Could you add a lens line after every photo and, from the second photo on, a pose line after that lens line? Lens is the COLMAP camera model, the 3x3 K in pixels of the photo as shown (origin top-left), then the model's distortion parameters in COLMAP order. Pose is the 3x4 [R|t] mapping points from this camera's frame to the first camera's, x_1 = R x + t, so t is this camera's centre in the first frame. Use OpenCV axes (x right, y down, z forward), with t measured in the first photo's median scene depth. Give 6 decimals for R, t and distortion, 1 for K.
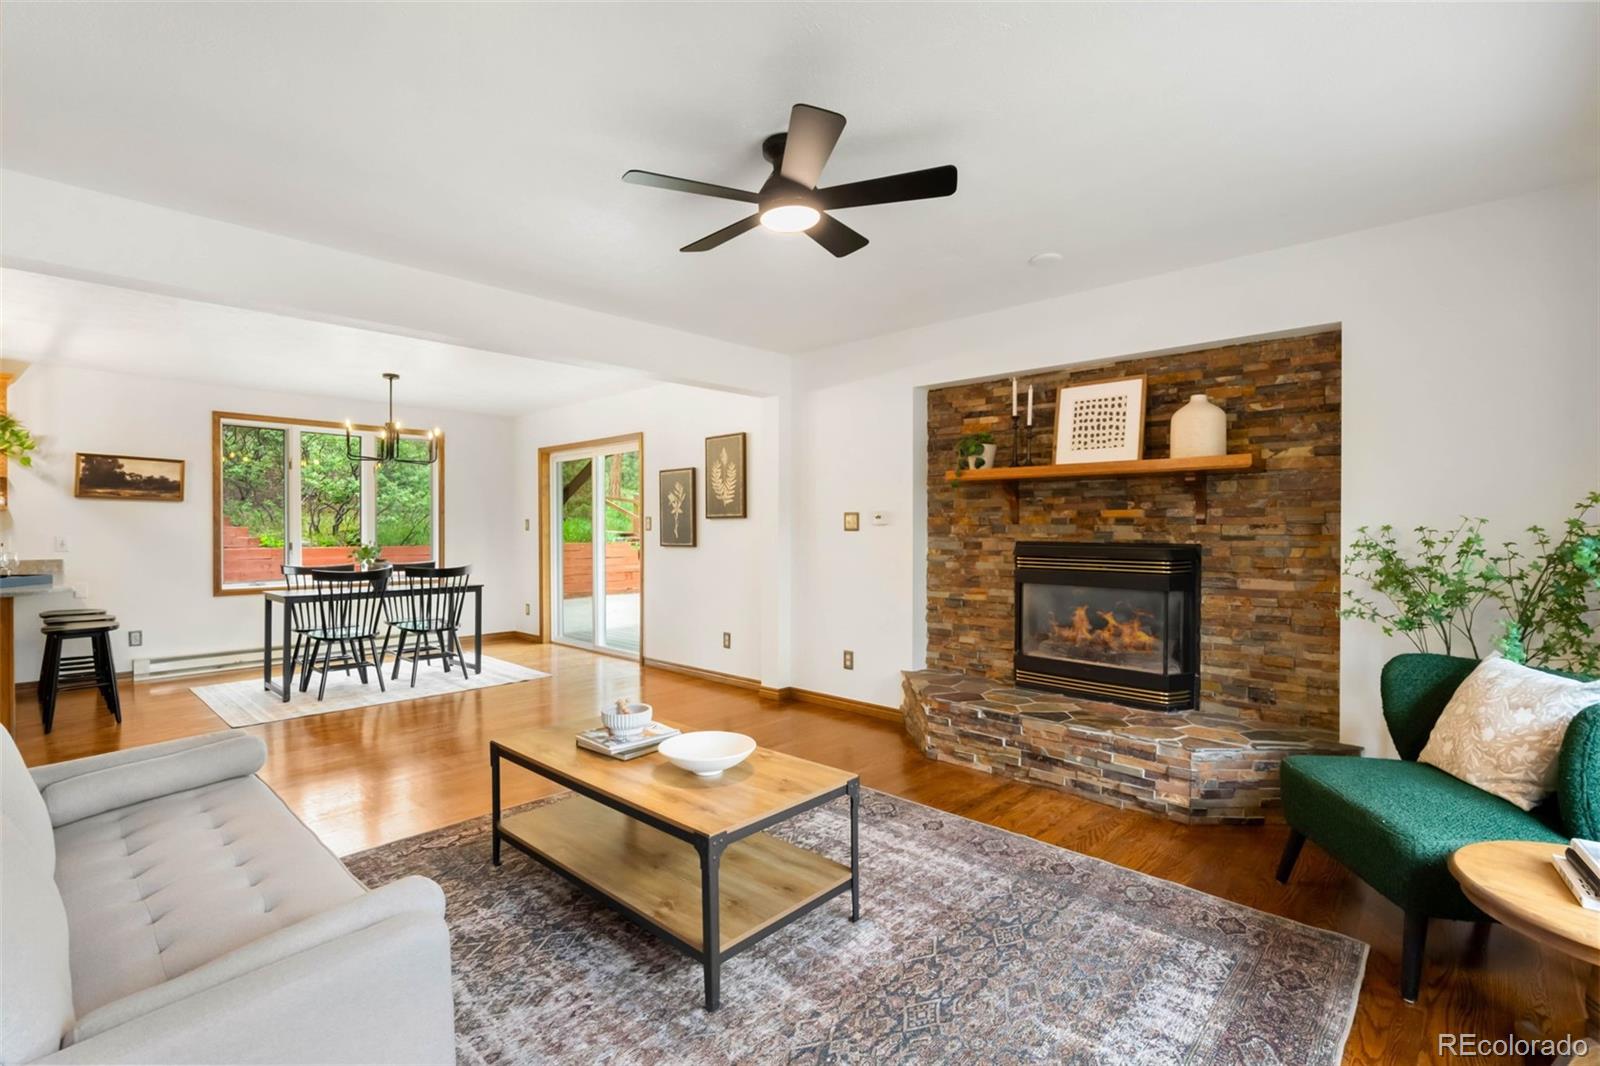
lens RADIAL K [[734.7, 0, 803.7], [0, 734.7, 535.8], [0, 0, 1]] dist [0.002299, -0.000210]
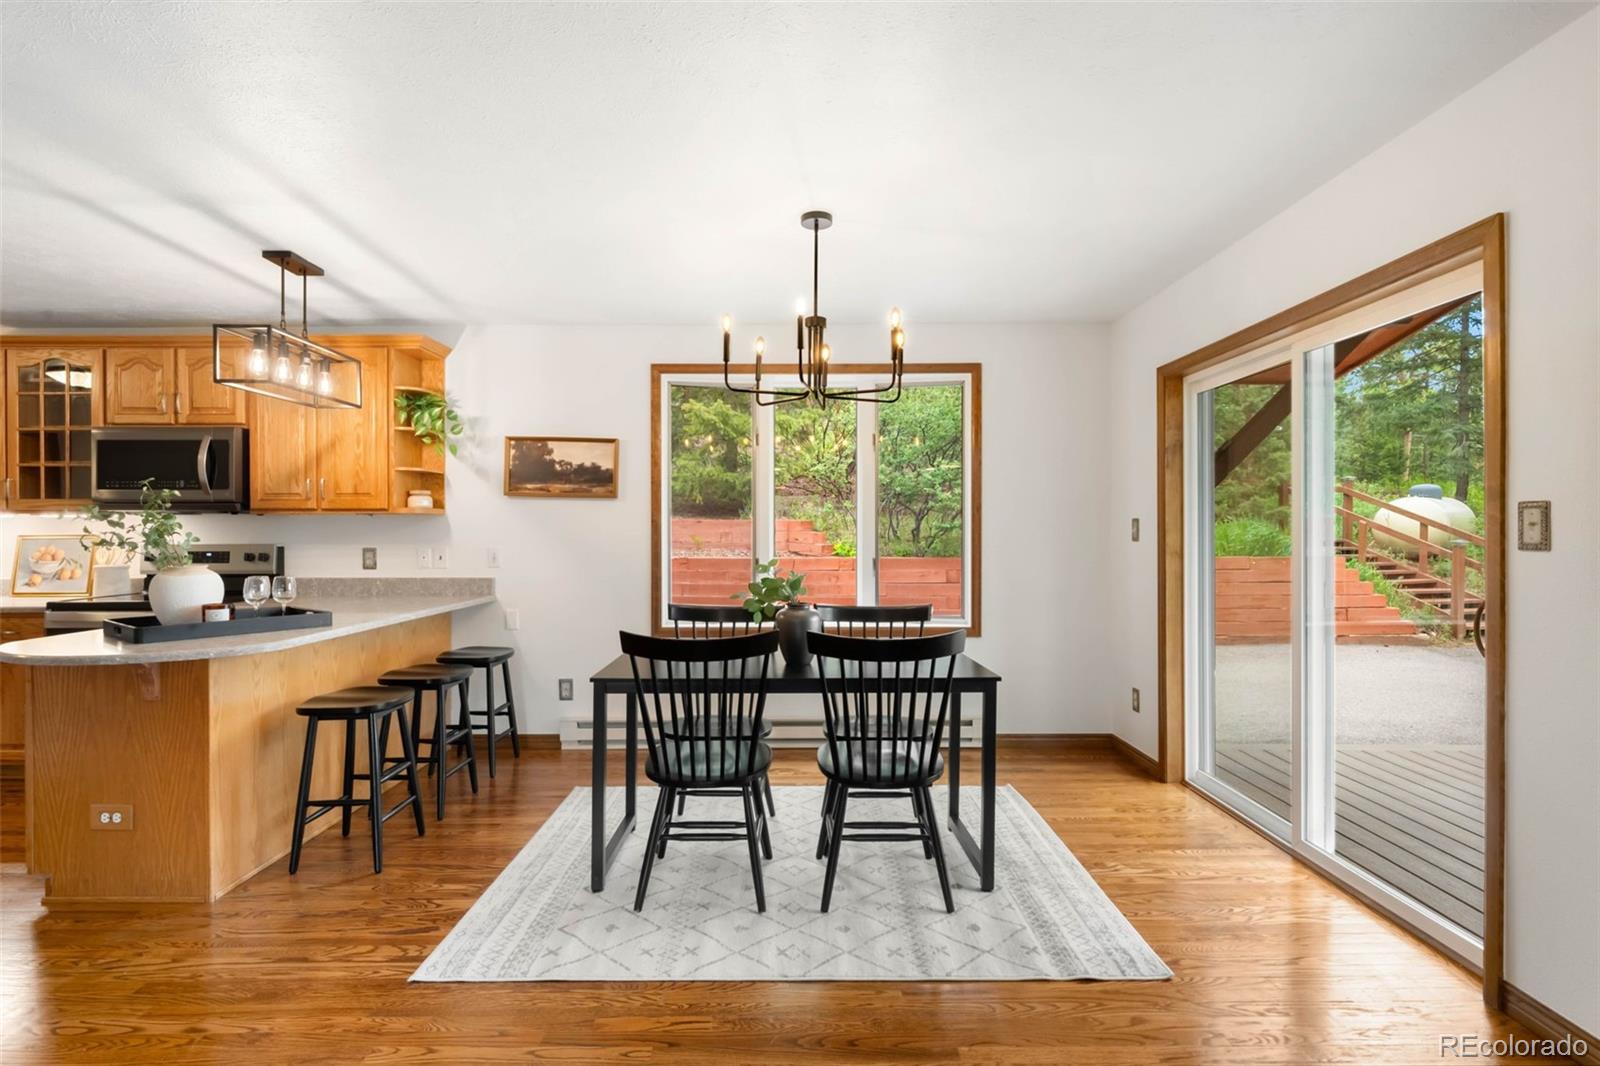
lens RADIAL K [[734.7, 0, 803.7], [0, 734.7, 535.8], [0, 0, 1]] dist [0.002299, -0.000210]
pose [[0.670790, 0.003113, -0.741641, -0.205328], [-0.006100, 0.999981, -0.001320, -0.011200], [0.741622, 0.005409, 0.670796, 0.648272]]
